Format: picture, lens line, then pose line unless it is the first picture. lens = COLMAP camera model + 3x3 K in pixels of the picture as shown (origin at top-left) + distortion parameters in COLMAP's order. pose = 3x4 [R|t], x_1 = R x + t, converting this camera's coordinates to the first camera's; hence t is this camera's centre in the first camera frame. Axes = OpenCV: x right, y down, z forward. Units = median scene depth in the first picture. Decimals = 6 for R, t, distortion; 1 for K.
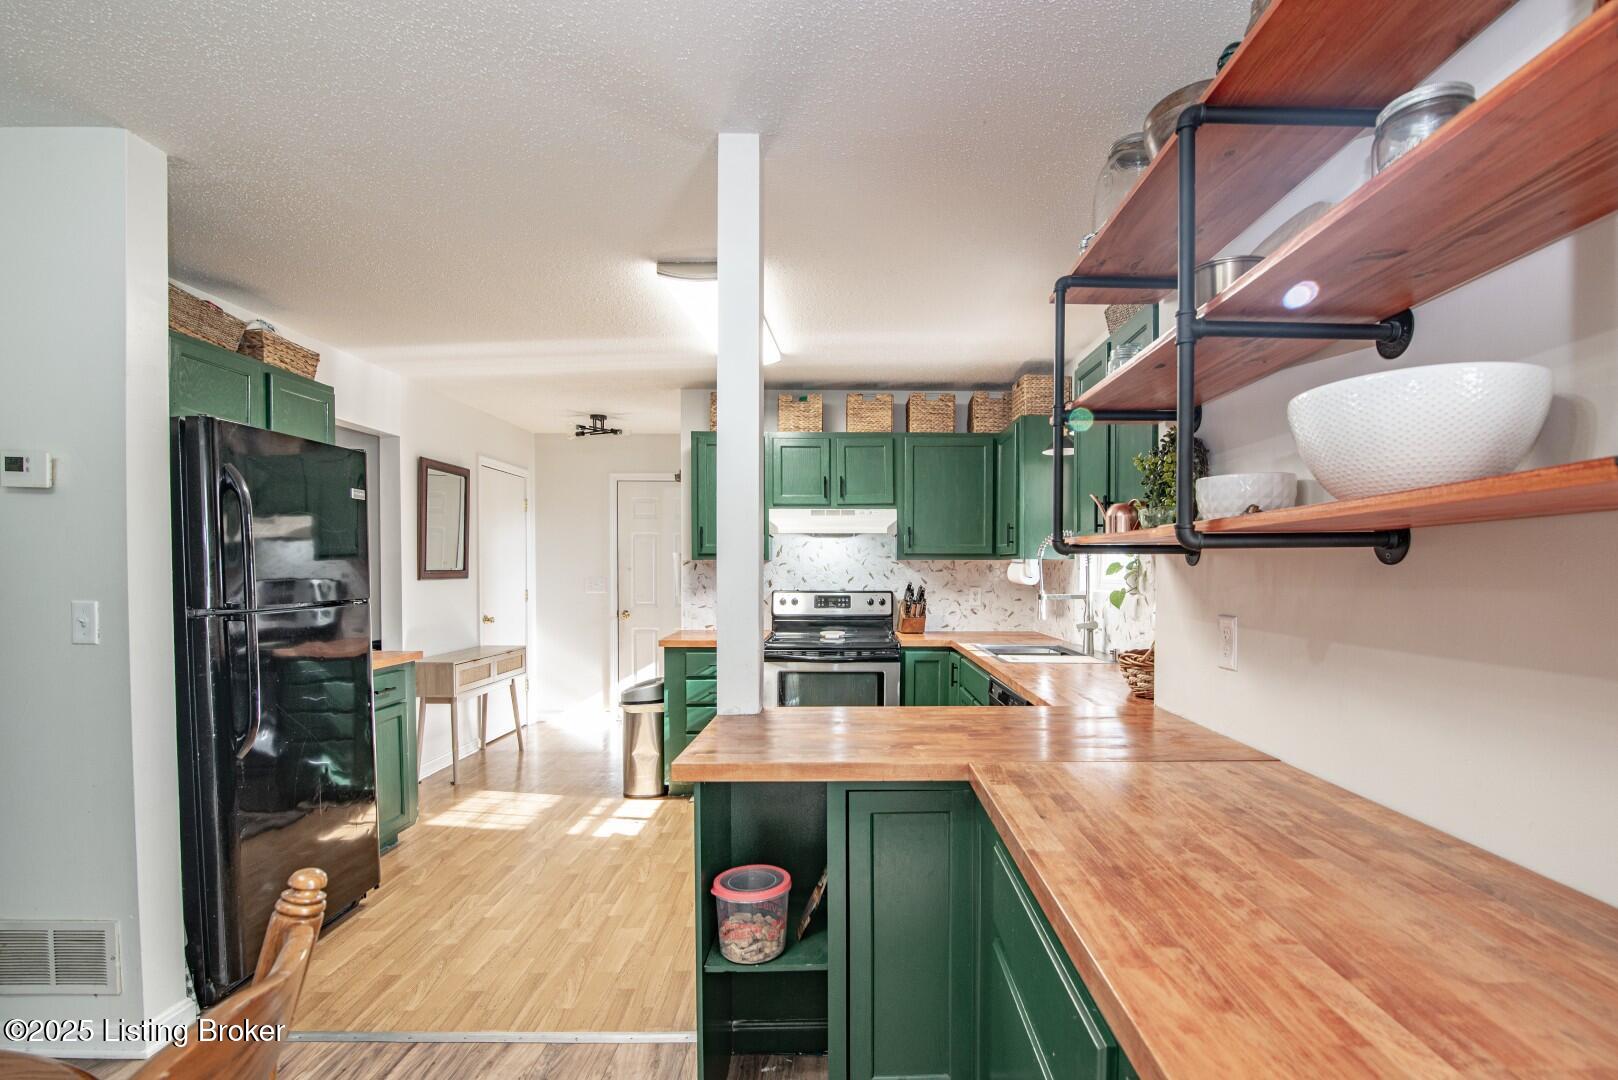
lens RADIAL K [[798.2, 0, 812.9], [0, 798.2, 592.2], [0, 0, 1]] dist [-0.004900, -0.000311]
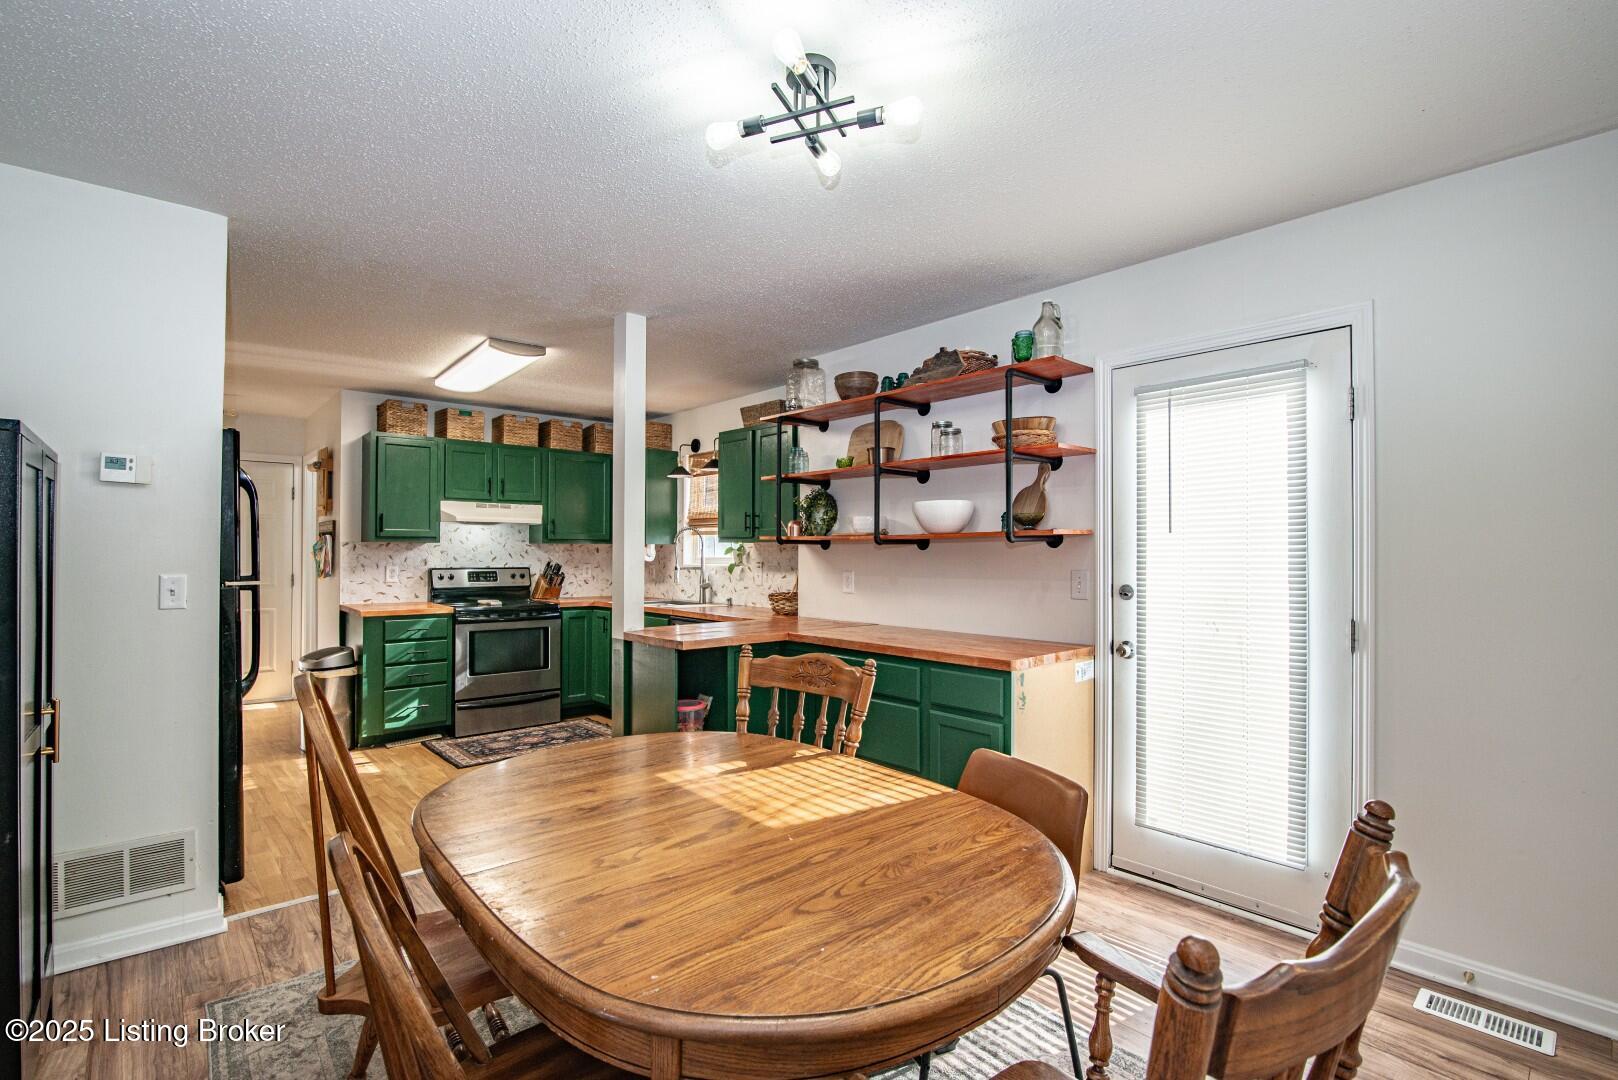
lens RADIAL K [[758.4, 0, 814.2], [0, 758.4, 546.8], [0, 0, 1]] dist [-0.021218, 0.001154]
pose [[0.741668, 0.007011, 0.670731, -0.401207], [0.015325, 0.999507, -0.027393, 0.006145], [-0.670592, 0.030596, 0.741195, -0.231182]]
